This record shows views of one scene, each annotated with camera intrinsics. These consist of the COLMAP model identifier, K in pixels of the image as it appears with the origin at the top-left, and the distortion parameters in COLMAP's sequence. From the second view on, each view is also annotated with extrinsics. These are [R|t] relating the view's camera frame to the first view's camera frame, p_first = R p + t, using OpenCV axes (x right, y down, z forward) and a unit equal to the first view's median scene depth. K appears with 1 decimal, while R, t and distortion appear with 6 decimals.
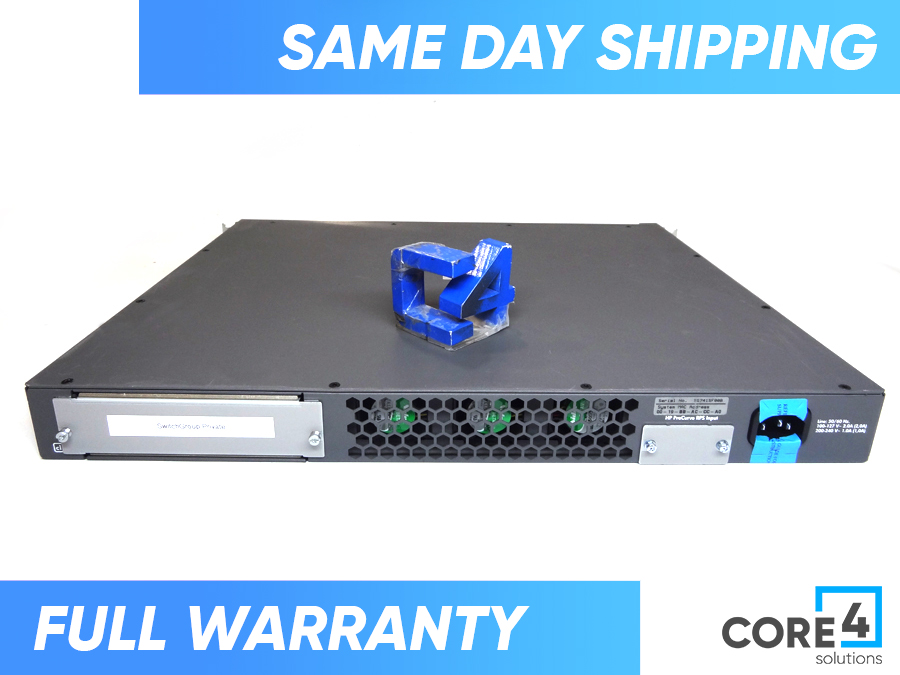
lens RADIAL K [[627.7, 0, 458.8], [0, 627.7, 332.8], [0, 0, 1]] dist [-0.022512, 0.003387]
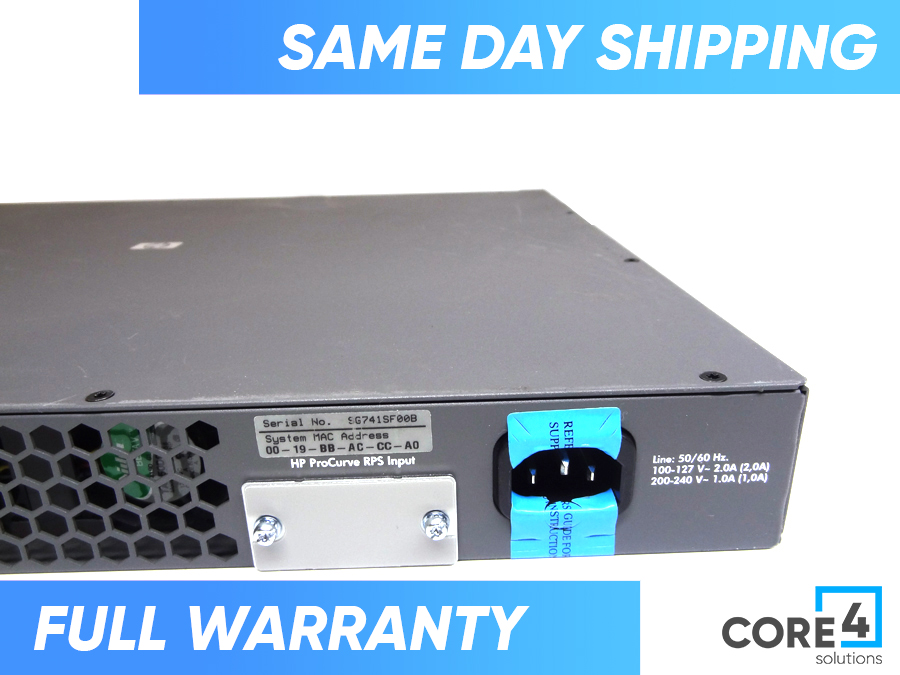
lens RADIAL K [[627.7, 0, 441.7], [0, 627.7, 342.3], [0, 0, 1]] dist [-0.022512, 0.003387]
pose [[0.999327, -0.035436, 0.009466, 0.431914], [0.035648, 0.999093, -0.023306, 0.067542], [-0.008631, 0.023627, 0.999684, 0.575346]]
